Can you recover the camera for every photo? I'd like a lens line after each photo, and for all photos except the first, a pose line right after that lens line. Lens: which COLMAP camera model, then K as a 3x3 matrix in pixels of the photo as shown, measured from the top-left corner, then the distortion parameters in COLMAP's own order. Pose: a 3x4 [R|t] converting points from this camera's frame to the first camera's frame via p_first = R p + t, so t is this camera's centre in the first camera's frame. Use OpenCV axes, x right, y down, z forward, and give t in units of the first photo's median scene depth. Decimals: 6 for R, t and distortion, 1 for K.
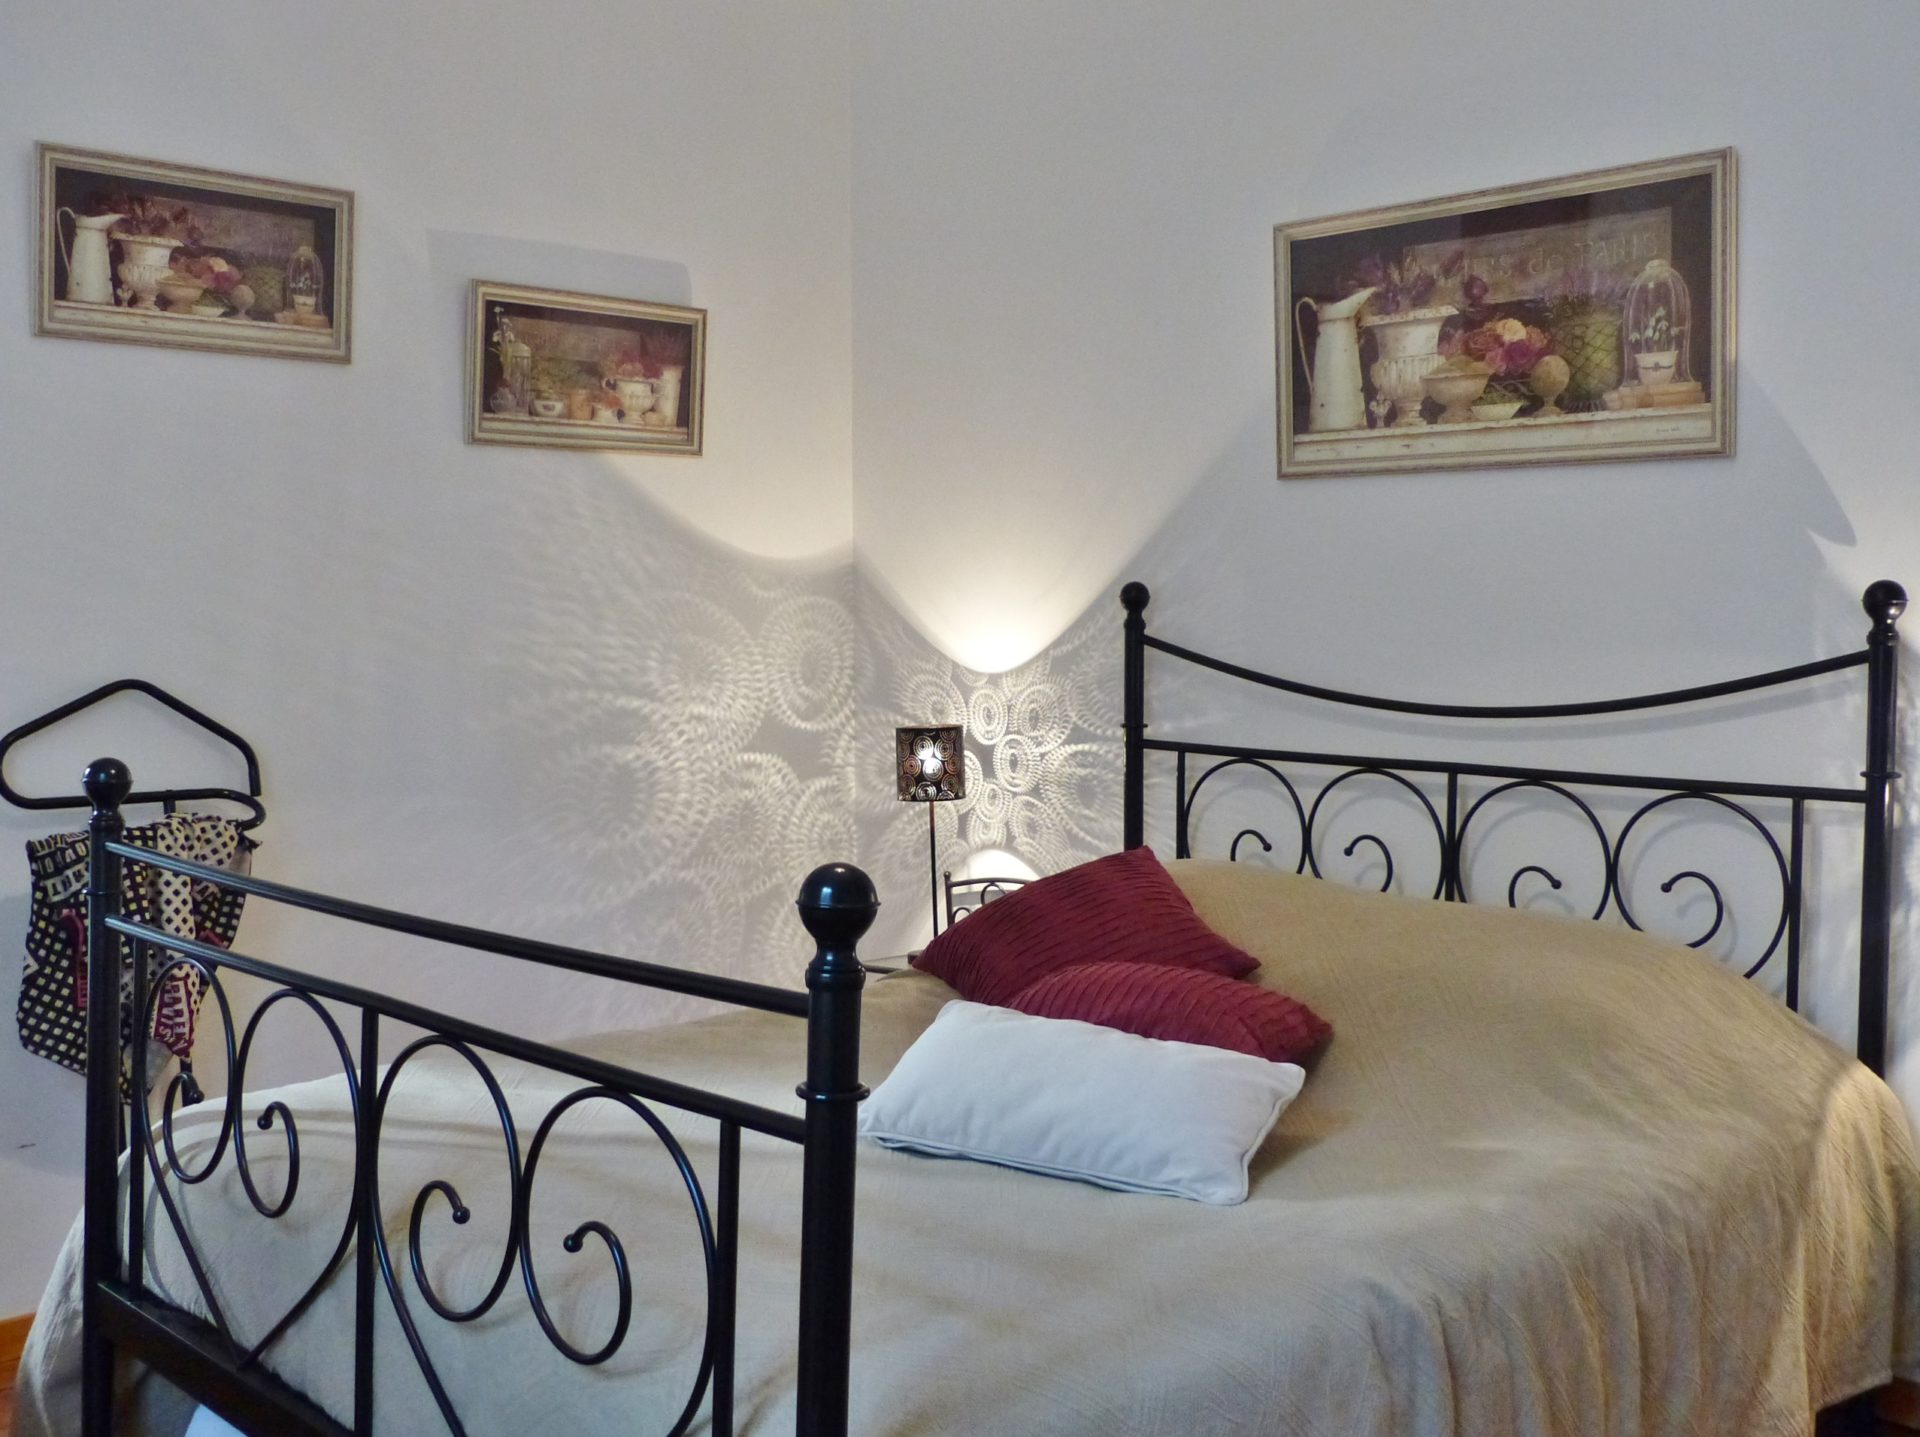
lens RADIAL K [[1867.4, 0, 963.6], [0, 1867.4, 702.2], [0, 0, 1]] dist [-0.022074, 0.000000]
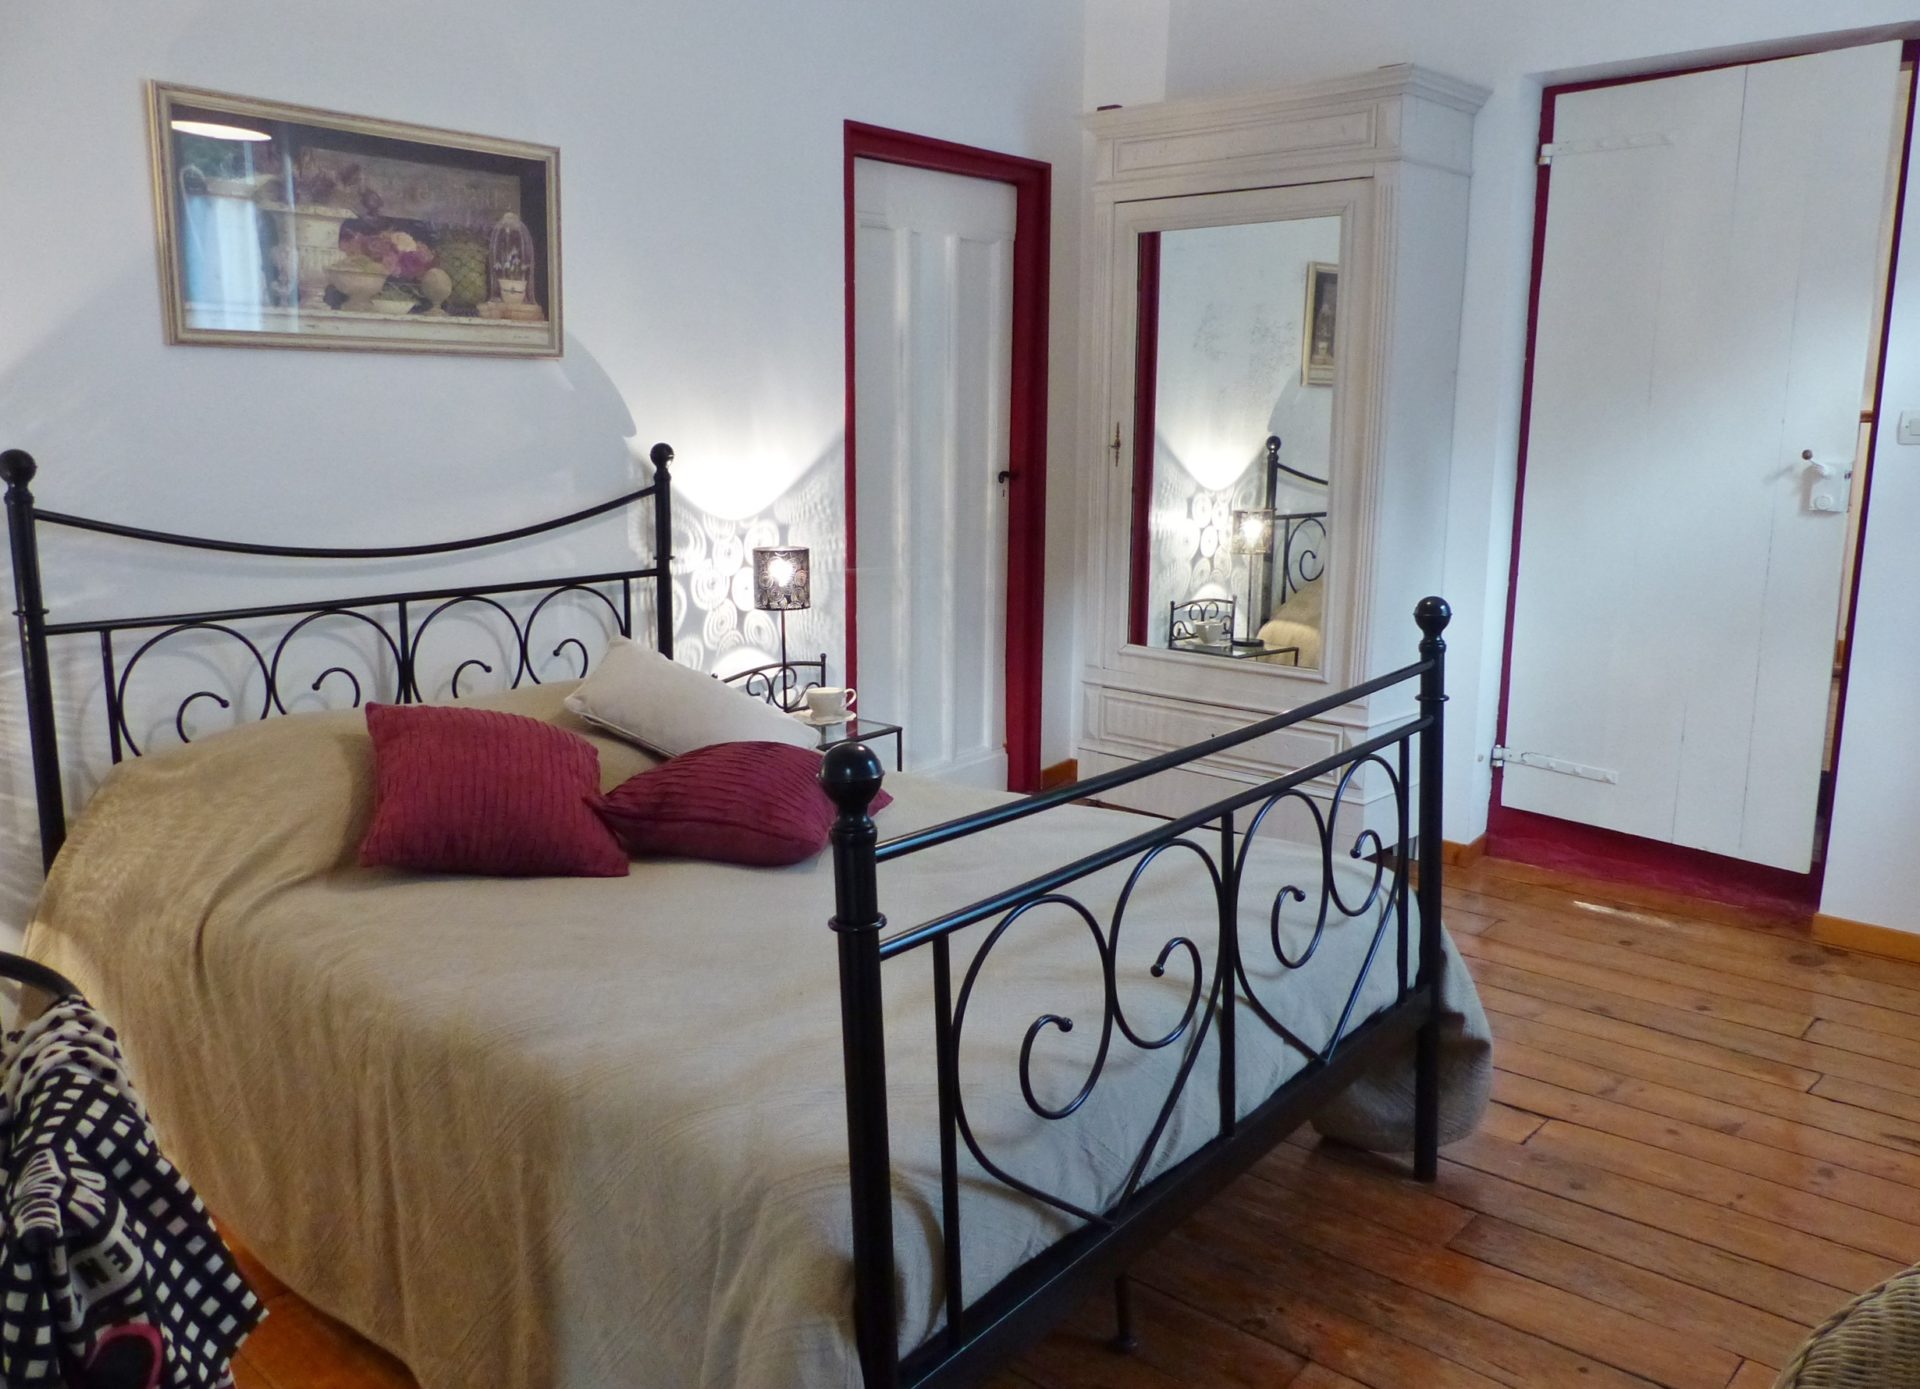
lens RADIAL K [[1439.1, 0, 962.0], [0, 1439.1, 710.2], [0, 0, 1]] dist [-0.009524, -0.003083]
pose [[-0.086888, -0.179190, 0.979970, -0.741256], [0.073825, 0.979827, 0.185710, -0.042463], [-0.993479, 0.088483, -0.071907, 0.722904]]
